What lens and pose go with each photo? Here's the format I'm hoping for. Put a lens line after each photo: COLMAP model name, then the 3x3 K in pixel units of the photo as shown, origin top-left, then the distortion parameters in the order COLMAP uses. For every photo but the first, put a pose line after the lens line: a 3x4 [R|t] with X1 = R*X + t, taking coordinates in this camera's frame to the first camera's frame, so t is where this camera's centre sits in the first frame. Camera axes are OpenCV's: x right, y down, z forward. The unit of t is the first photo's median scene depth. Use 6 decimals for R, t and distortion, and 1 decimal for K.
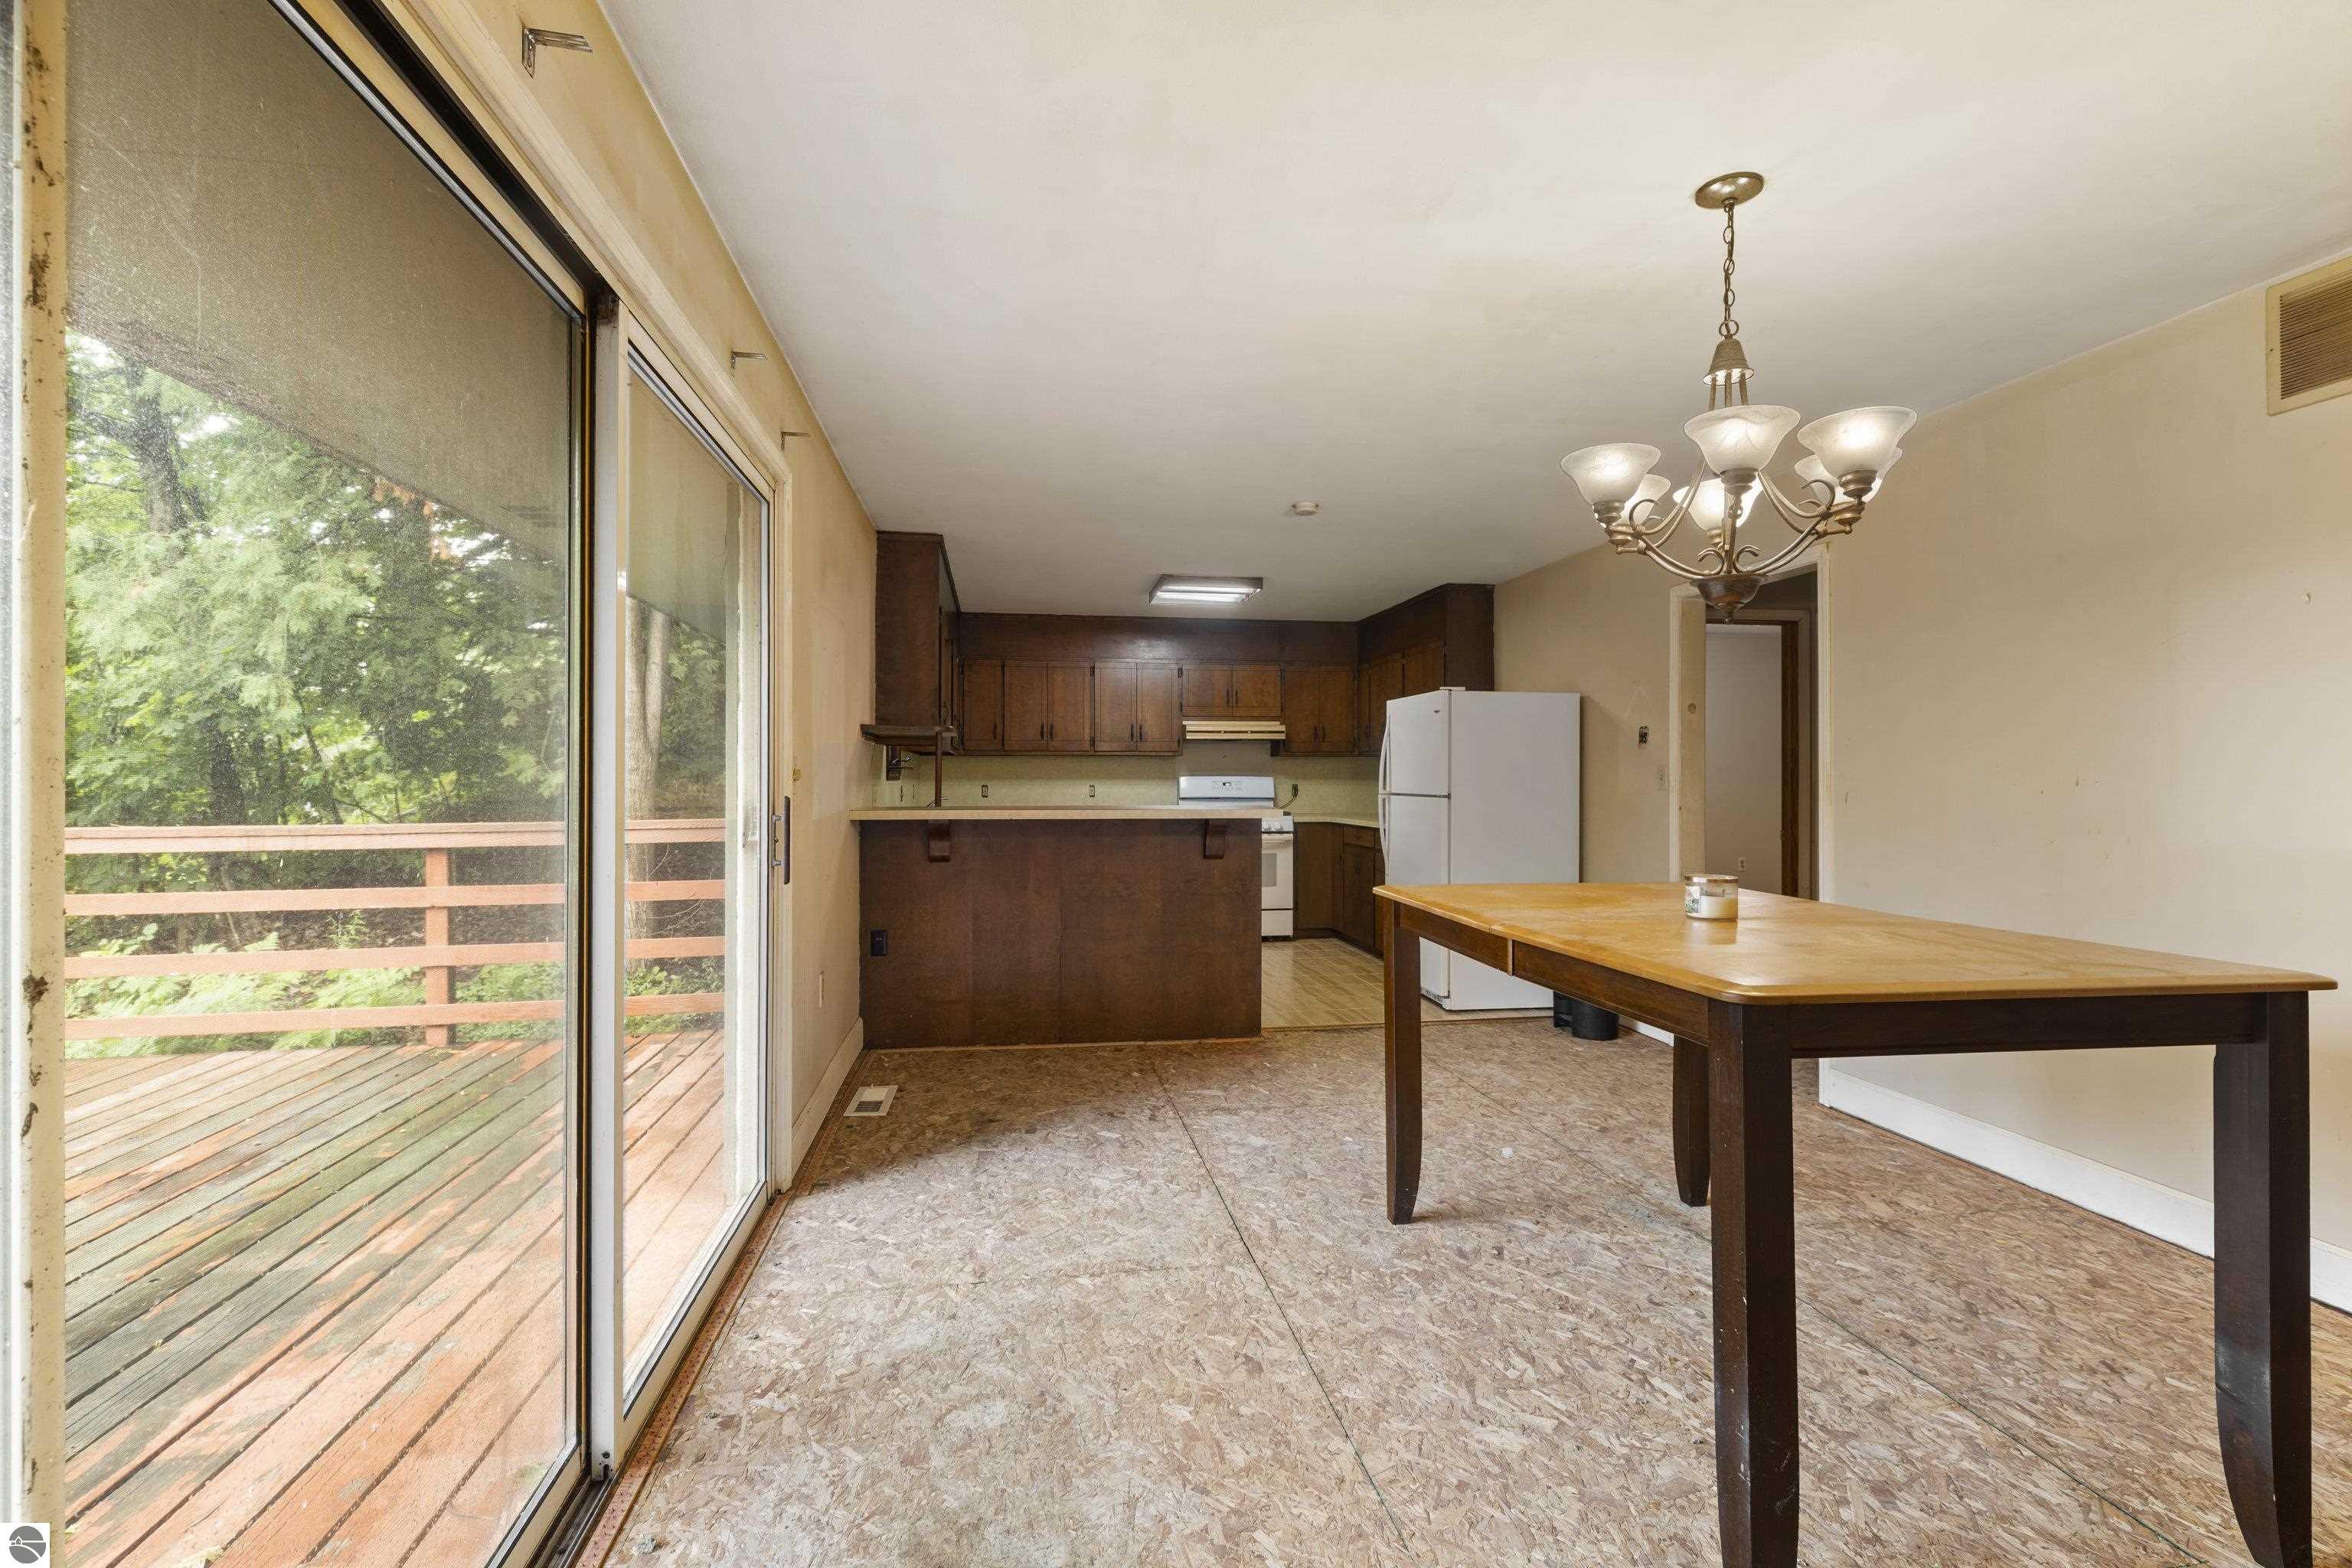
lens RADIAL K [[1058.1, 0, 1173.9], [0, 1058.1, 775.1], [0, 0, 1]] dist [0.008544, -0.000919]
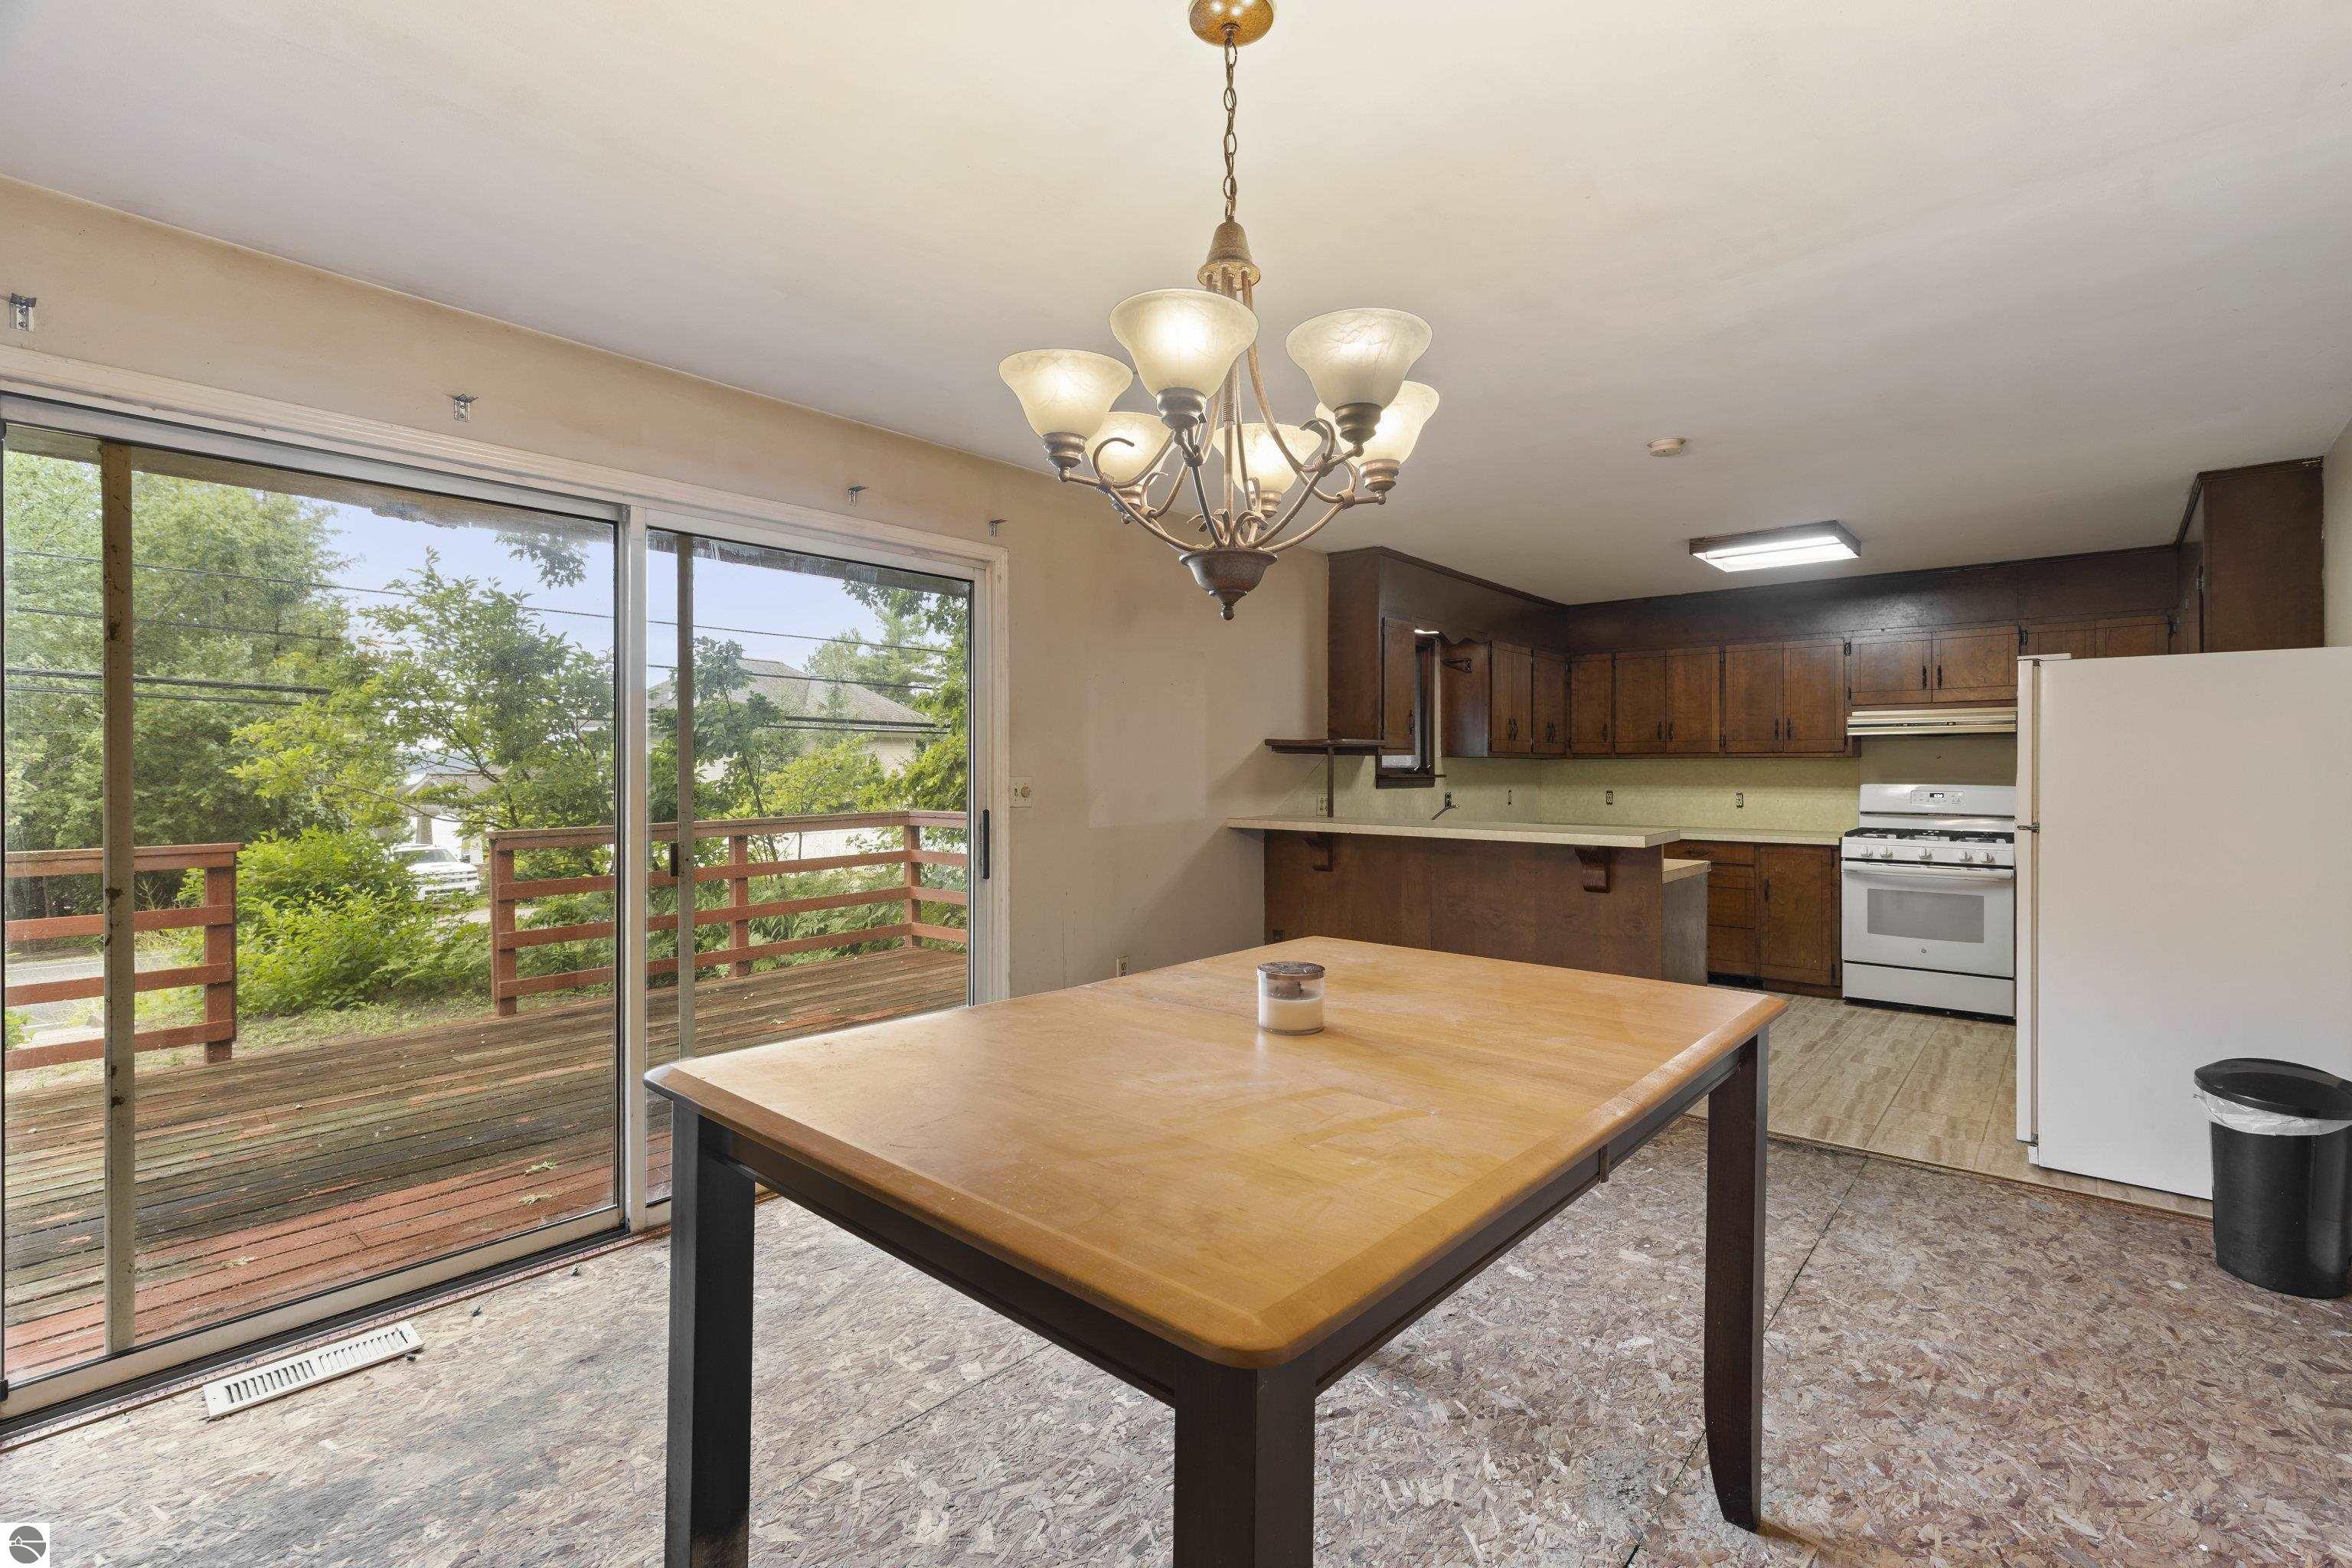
lens RADIAL K [[1058.1, 0, 1187.4], [0, 1058.1, 769.5], [0, 0, 1]] dist [0.008544, -0.000919]
pose [[0.650376, 0.001787, -0.759610, 0.287786], [0.000239, 0.999997, 0.002558, -0.011817], [0.759612, -0.001845, 0.650374, 0.138254]]
